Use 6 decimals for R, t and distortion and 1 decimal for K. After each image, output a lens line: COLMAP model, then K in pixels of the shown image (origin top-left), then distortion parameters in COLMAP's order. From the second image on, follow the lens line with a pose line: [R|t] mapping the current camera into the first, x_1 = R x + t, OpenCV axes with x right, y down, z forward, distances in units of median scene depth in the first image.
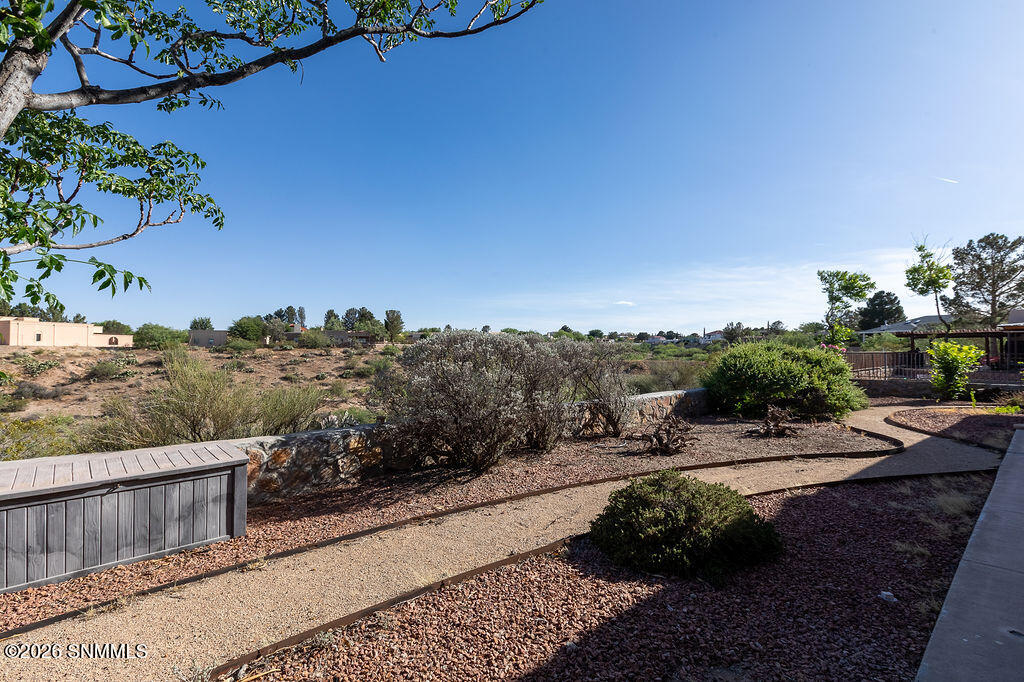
lens RADIAL K [[468.4, 0, 515.6], [0, 468.4, 343.1], [0, 0, 1]] dist [-0.003181, -0.000070]
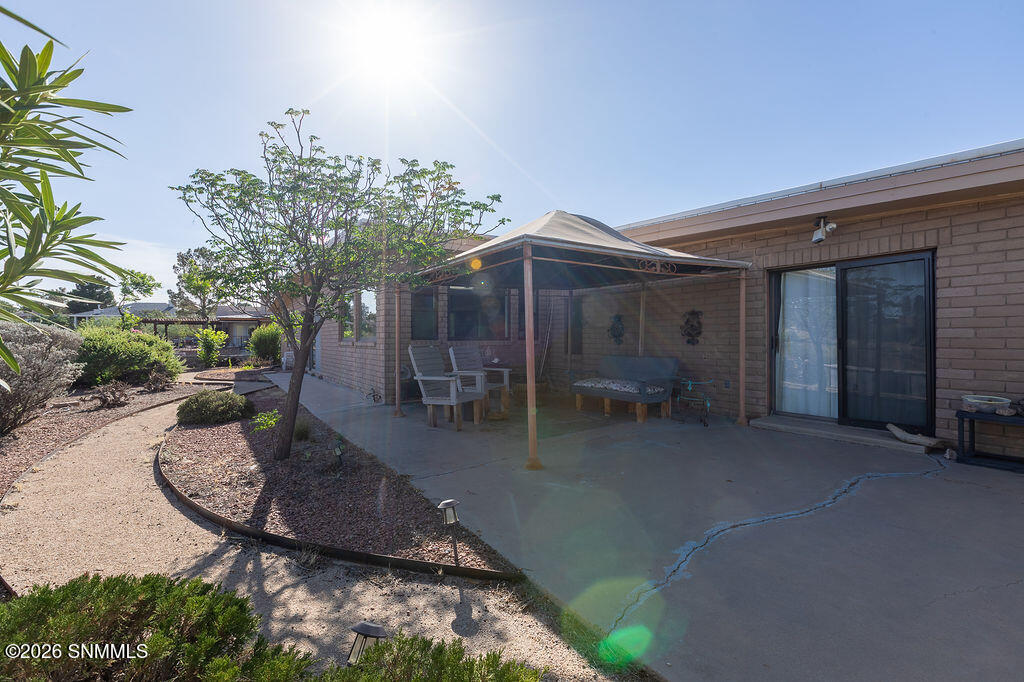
lens RADIAL K [[468.4, 0, 515.6], [0, 468.4, 343.1], [0, 0, 1]] dist [-0.003181, -0.000070]
pose [[0.146428, -0.019901, 0.989021, -0.375636], [-0.014448, 0.999648, 0.022254, -0.003951], [-0.989116, -0.017548, 0.146089, -0.178508]]
